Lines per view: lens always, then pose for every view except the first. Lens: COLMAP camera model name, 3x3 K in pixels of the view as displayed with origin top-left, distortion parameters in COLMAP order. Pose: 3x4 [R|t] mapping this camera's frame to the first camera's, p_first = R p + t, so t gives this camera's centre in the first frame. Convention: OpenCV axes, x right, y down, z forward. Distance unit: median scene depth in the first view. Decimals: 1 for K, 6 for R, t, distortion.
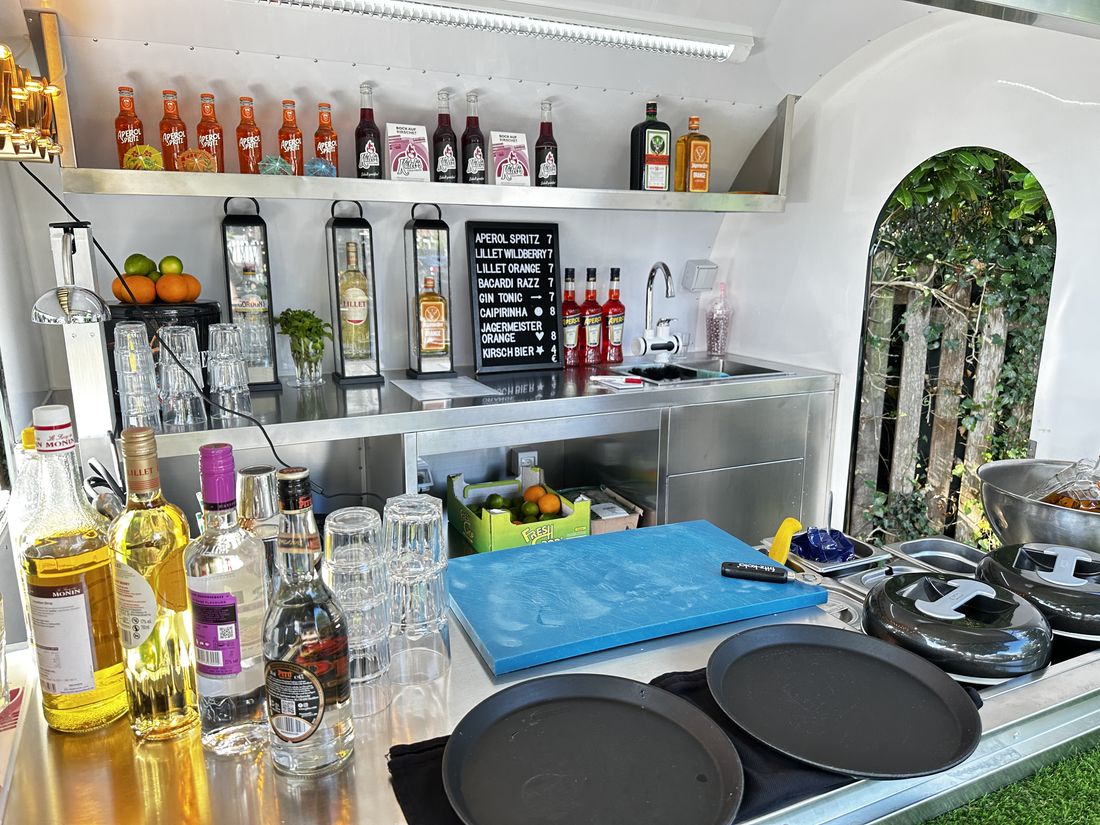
lens RADIAL K [[765.1, 0, 542.0], [0, 765.1, 419.9], [0, 0, 1]] dist [0.176321, -0.291054]
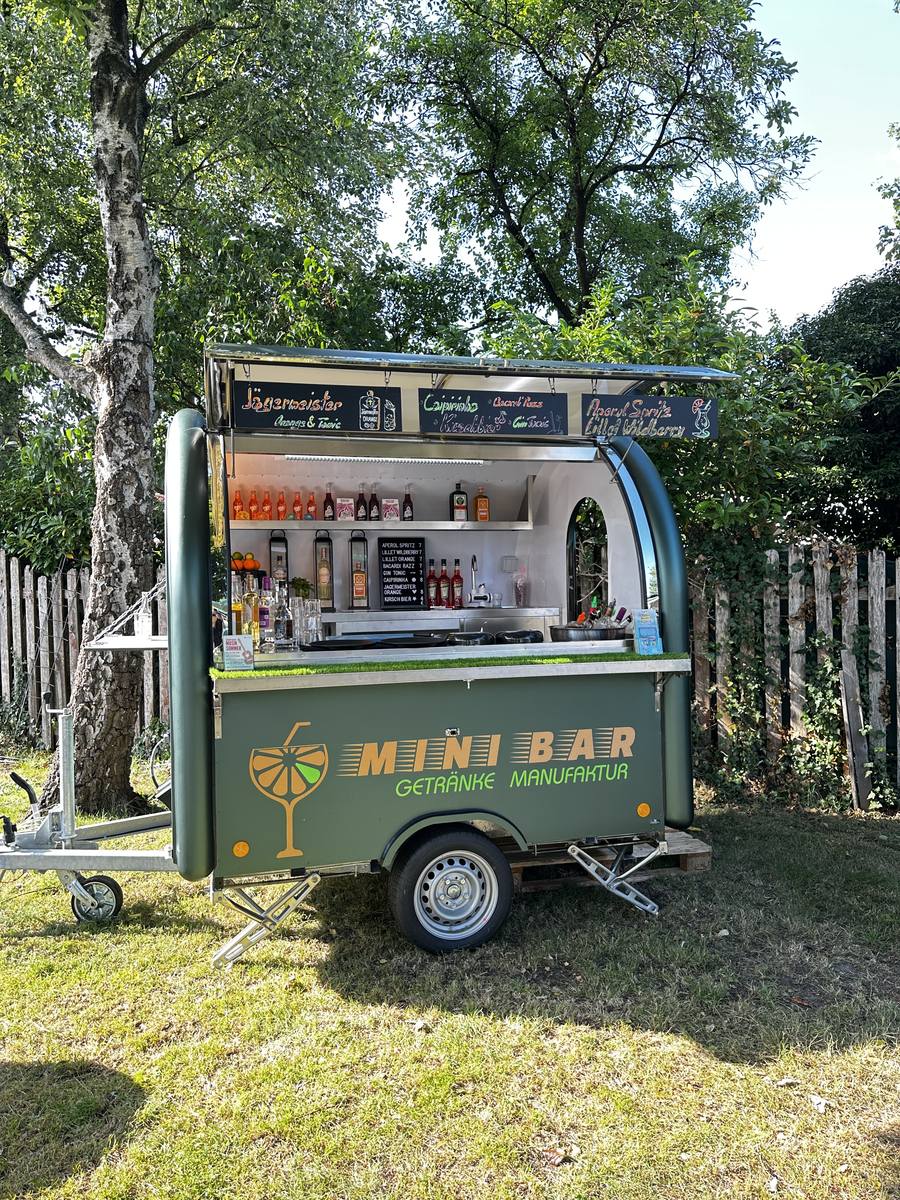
lens RADIAL K [[828.7, 0, 436.5], [0, 828.7, 600.9], [0, 0, 1]] dist [0.202270, 0.000224]
pose [[0.984683, -0.019134, -0.173302, 0.439965], [-0.016252, 0.979559, -0.200499, 0.356358], [0.173596, 0.200244, 0.964244, -1.100281]]
